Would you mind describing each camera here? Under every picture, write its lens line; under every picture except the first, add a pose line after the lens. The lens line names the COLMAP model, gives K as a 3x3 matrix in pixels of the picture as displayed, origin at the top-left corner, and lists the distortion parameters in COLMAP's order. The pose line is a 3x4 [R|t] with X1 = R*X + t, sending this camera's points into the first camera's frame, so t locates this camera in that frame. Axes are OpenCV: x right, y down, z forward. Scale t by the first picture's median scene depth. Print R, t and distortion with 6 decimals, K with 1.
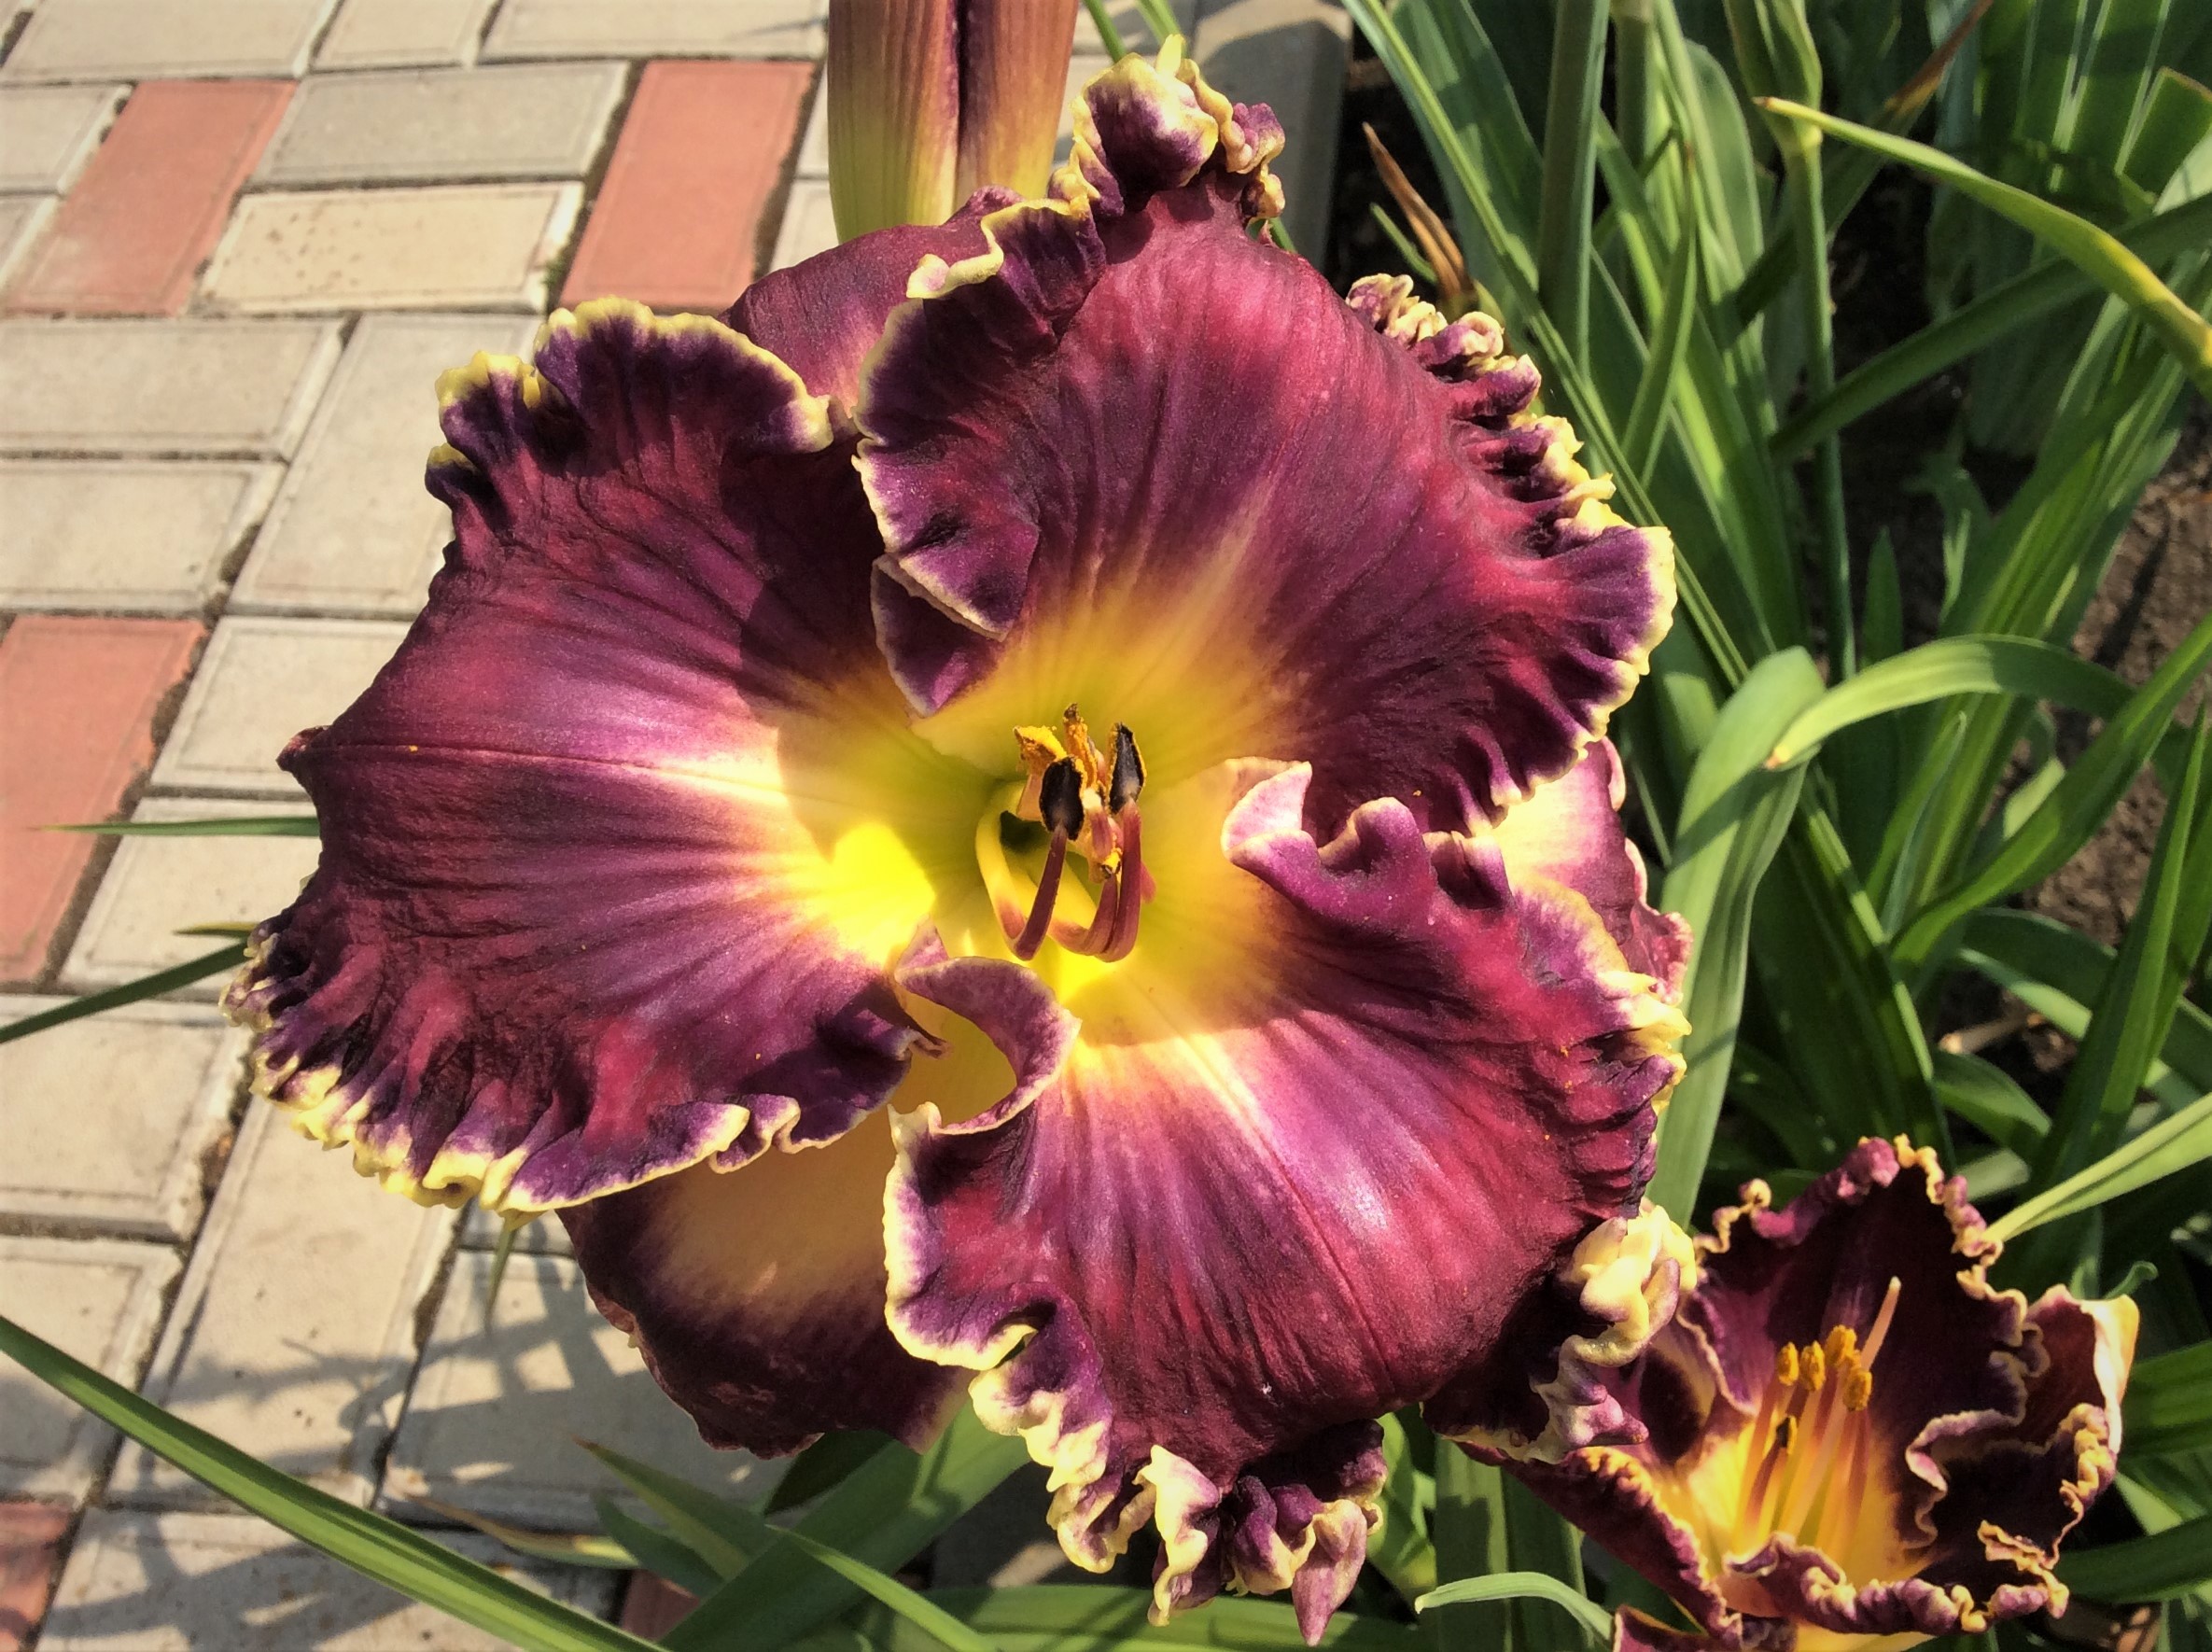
lens RADIAL K [[2052.6, 0, 1106.0], [0, 2052.6, 826.0], [0, 0, 1]] dist [0.057518, -0.141414]
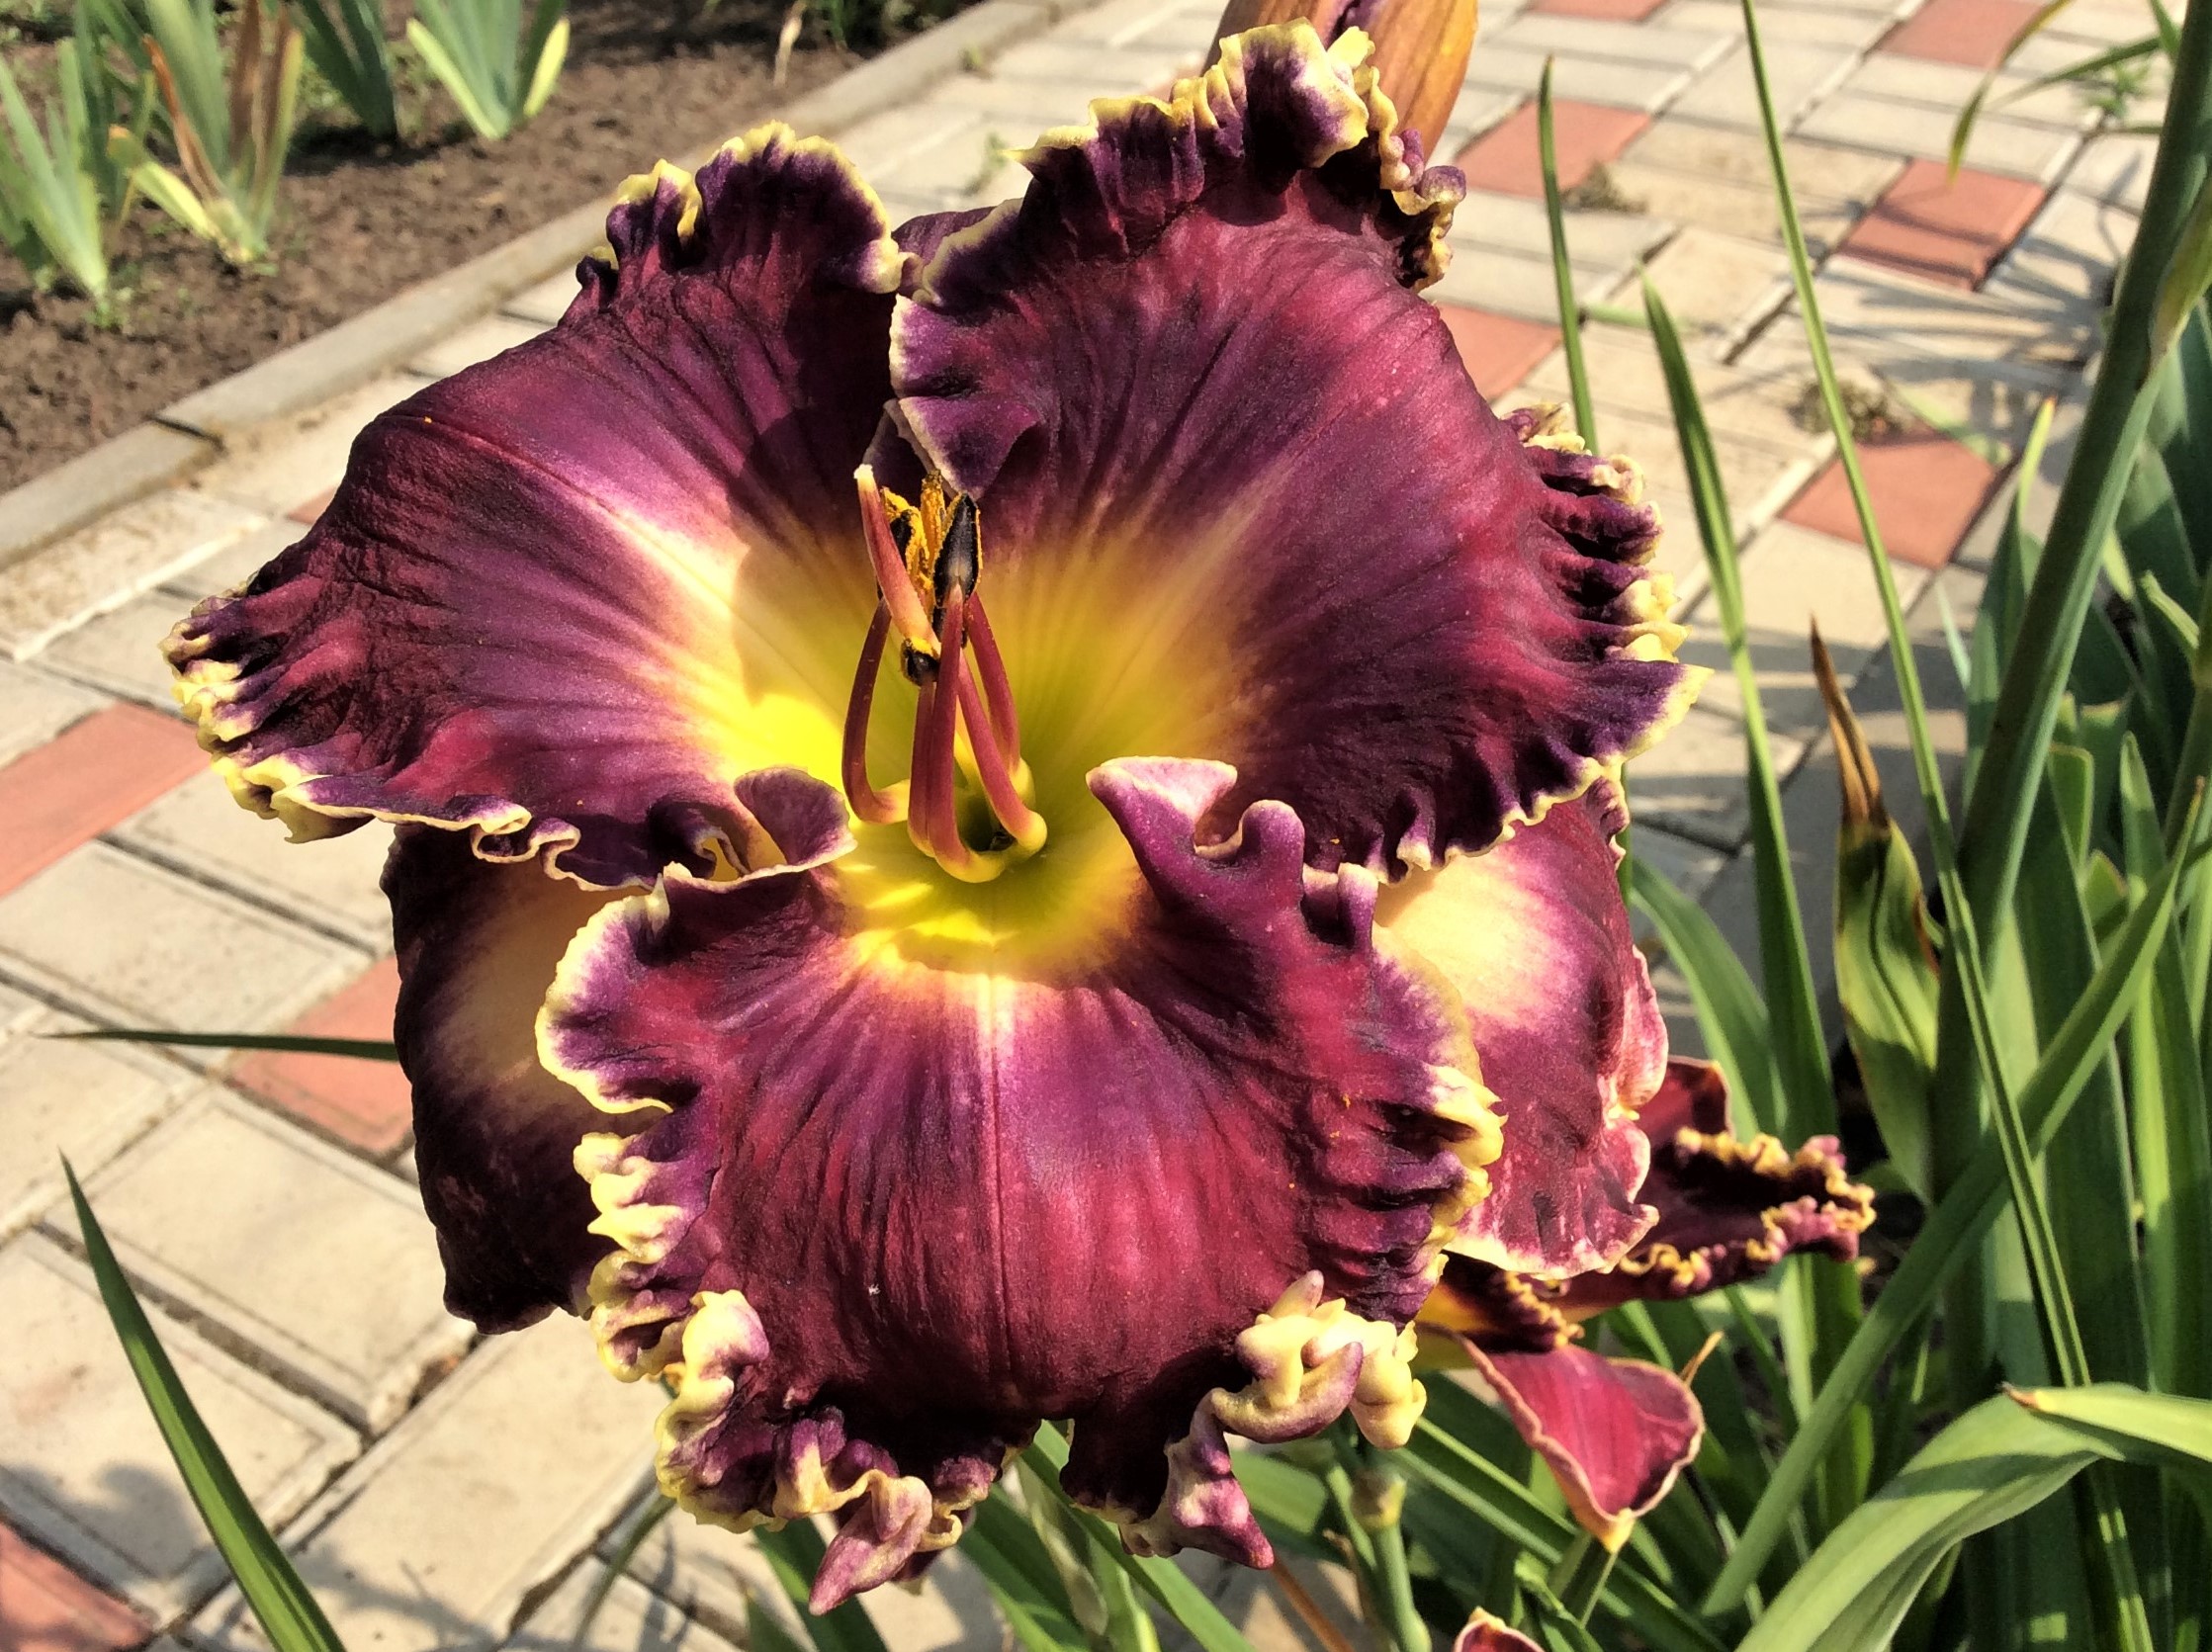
lens RADIAL K [[2127.7, 0, 867.4], [0, 2127.7, 826.2], [0, 0, 1]] dist [0.044721, -0.007900]
pose [[0.880797, 0.347110, -0.322041, 0.285668], [-0.411445, 0.897677, -0.157764, 0.224373], [0.234327, 0.271461, 0.933488, 0.070435]]
